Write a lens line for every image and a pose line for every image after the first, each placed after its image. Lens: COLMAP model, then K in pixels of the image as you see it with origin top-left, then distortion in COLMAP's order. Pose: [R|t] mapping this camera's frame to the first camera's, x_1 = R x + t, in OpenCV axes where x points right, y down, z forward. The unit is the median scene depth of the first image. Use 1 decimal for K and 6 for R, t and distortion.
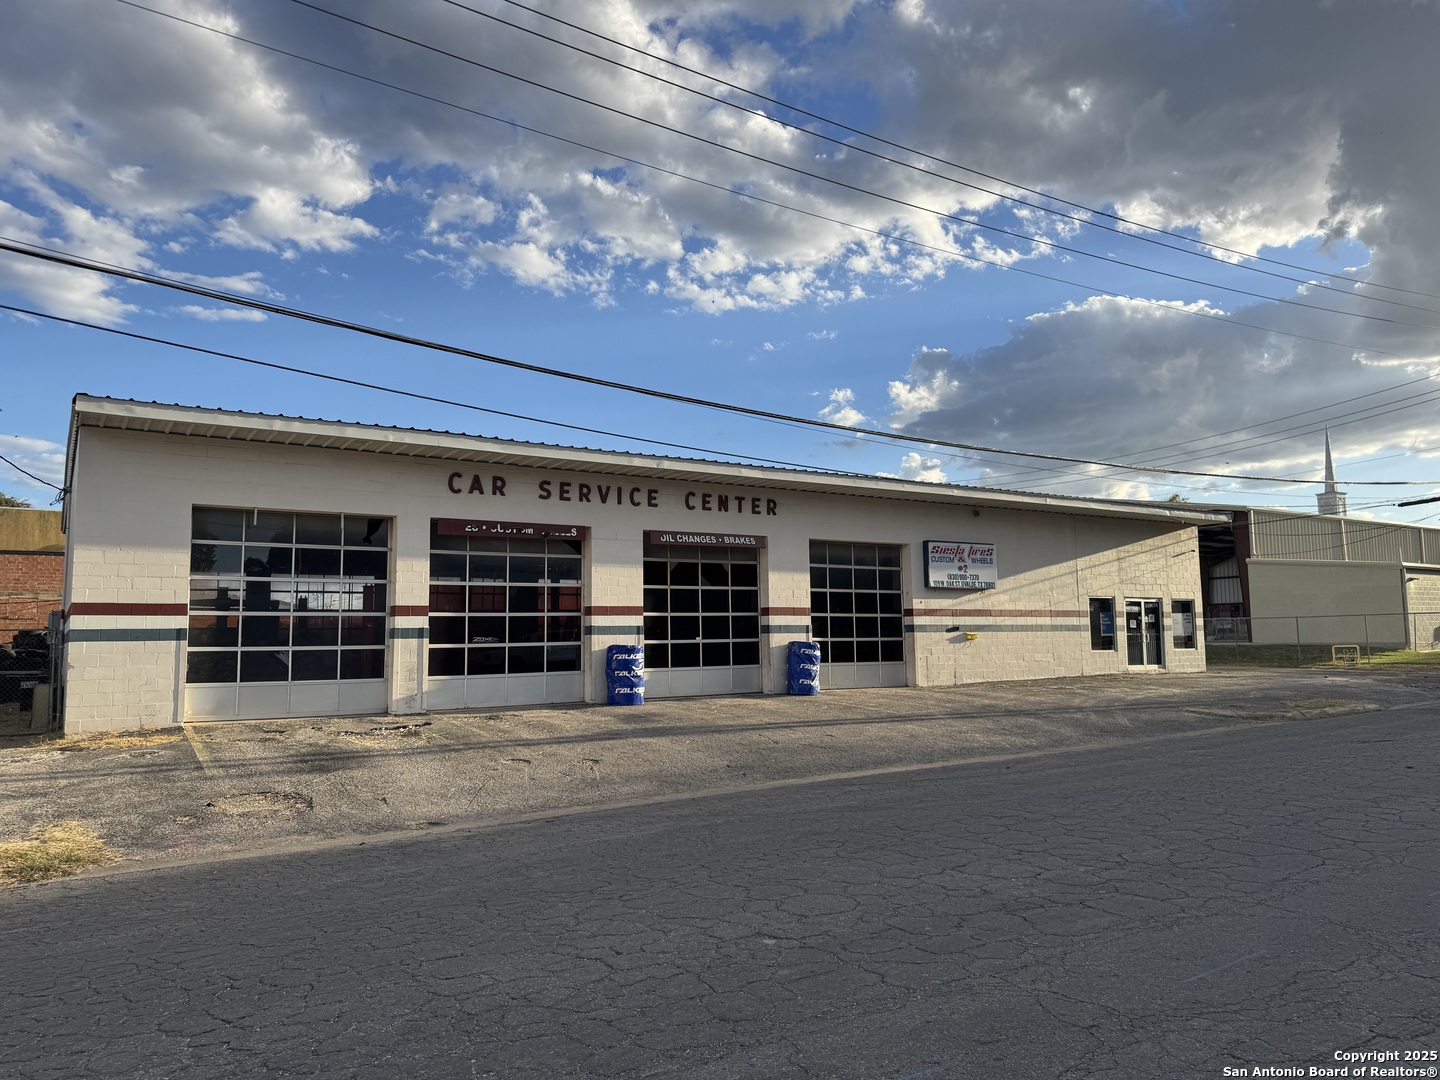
lens RADIAL K [[1018.1, 0, 649.9], [0, 1018.1, 542.0], [0, 0, 1]] dist [0.104598, -0.123213]
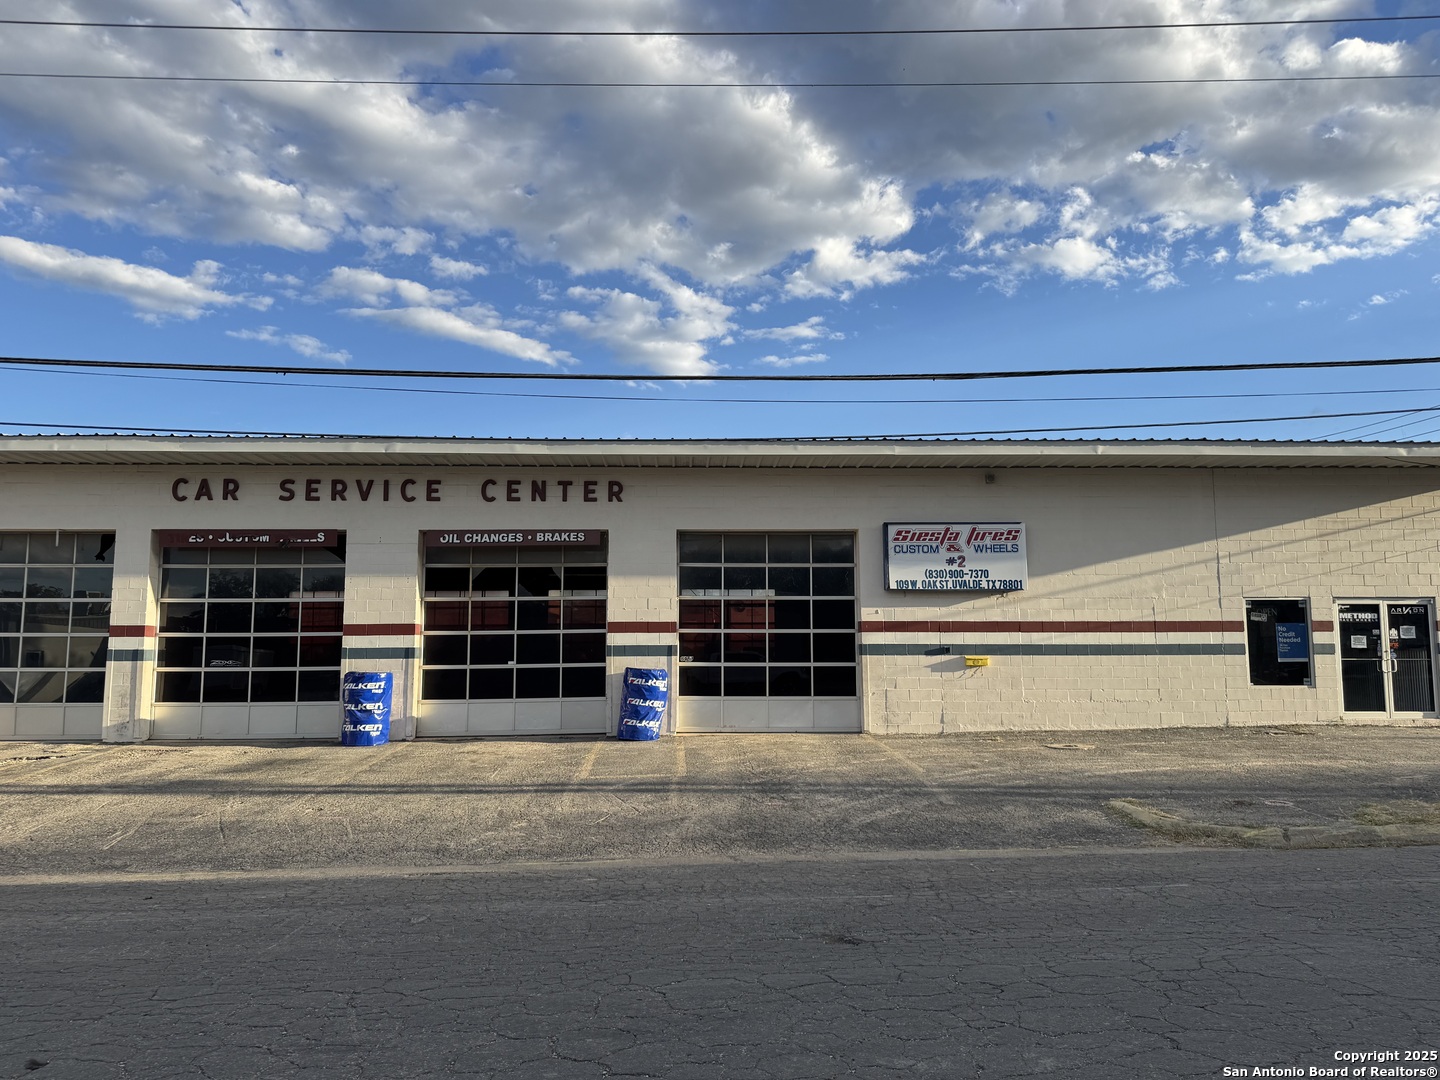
lens RADIAL K [[1003.2, 0, 747.0], [0, 1003.2, 515.2], [0, 0, 1]] dist [0.083458, -0.116478]
pose [[0.864638, -0.063067, -0.498422, 0.470038], [0.041296, 0.997654, -0.054599, 0.023698], [0.500696, 0.026625, 0.865214, 0.317617]]
